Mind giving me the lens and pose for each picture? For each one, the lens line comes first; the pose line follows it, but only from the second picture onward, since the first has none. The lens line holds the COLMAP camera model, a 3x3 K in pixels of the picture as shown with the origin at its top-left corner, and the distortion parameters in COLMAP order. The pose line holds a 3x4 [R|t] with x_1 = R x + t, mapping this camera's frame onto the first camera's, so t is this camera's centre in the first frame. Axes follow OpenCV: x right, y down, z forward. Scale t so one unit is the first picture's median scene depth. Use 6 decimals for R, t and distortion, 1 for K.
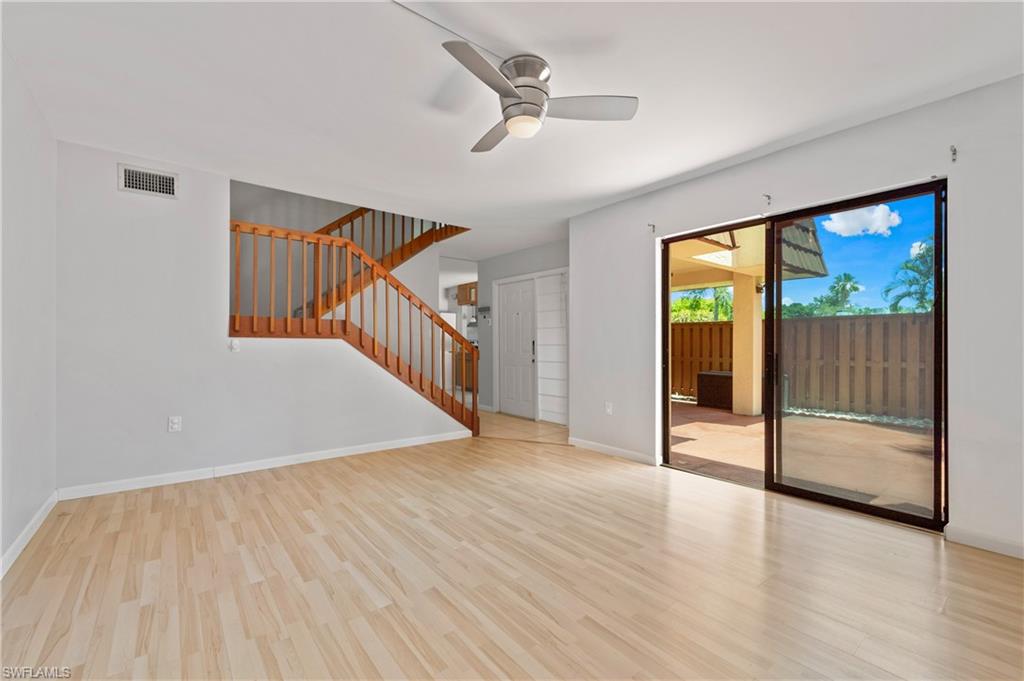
lens RADIAL K [[436.1, 0, 512.2], [0, 436.1, 342.1], [0, 0, 1]] dist [0.007069, -0.000469]
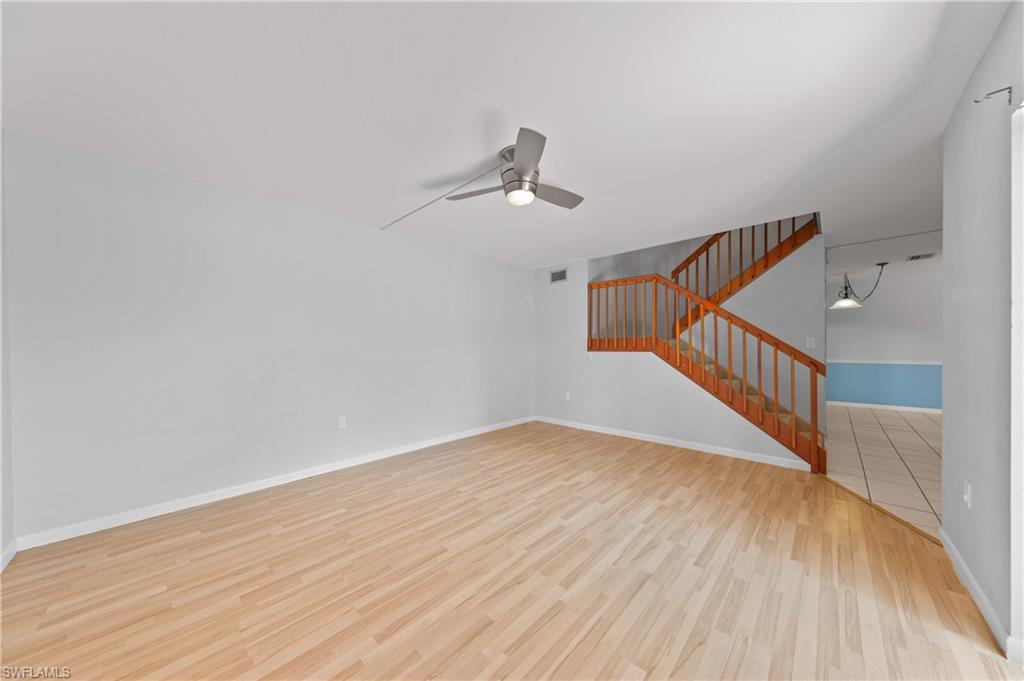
lens RADIAL K [[334.4, 0, 509.7], [0, 334.4, 347.8], [0, 0, 1]] dist [-0.001463, -0.000054]
pose [[0.125788, -0.009779, -0.992009, 0.662511], [0.009463, 0.999918, -0.008657, -0.018089], [0.992012, -0.008299, 0.125870, 0.544422]]
